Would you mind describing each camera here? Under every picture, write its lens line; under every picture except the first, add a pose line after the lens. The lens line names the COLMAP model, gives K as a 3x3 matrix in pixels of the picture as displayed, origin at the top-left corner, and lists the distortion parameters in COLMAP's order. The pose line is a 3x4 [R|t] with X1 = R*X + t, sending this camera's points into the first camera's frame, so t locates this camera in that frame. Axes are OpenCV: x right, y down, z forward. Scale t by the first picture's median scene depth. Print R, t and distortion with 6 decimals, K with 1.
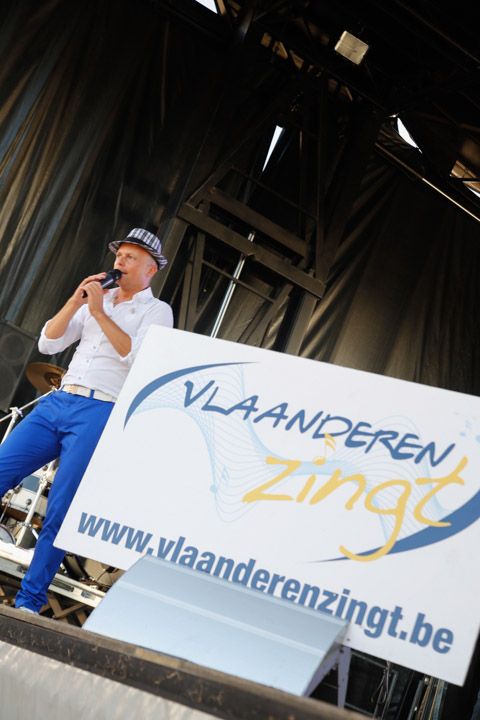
lens RADIAL K [[1243.5, 0, 233.9], [0, 1243.5, 368.0], [0, 0, 1]] dist [0.131912, 0.000000]
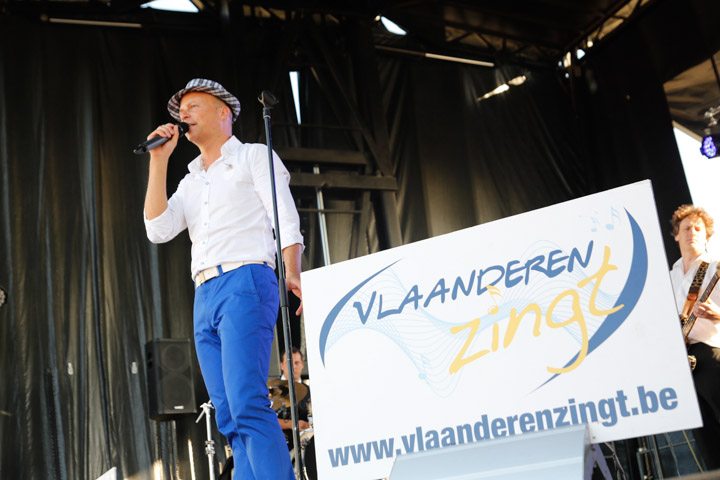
lens RADIAL K [[1119.6, 0, 361.4], [0, 1119.6, 234.8], [0, 0, 1]] dist [0.091489, 0.000000]
pose [[0.884061, -0.466566, 0.027411, -0.032833], [0.467295, 0.883454, -0.033831, -0.007131], [-0.008432, 0.042717, 0.999052, -0.017465]]
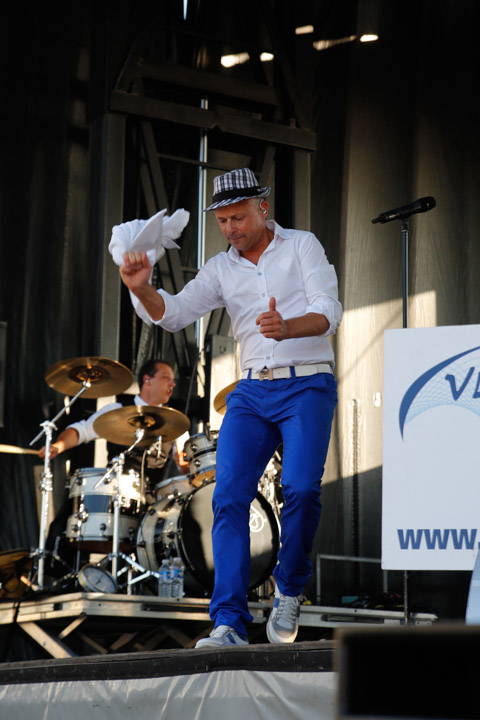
lens RADIAL K [[1729.4, 0, 239.7], [0, 1729.4, 358.4], [0, 0, 1]] dist [-0.024391, 0.000000]
pose [[0.948360, -0.316659, 0.018432, -0.232049], [0.314748, 0.946659, 0.069063, -0.161455], [-0.039318, -0.059695, 0.997442, -0.417444]]
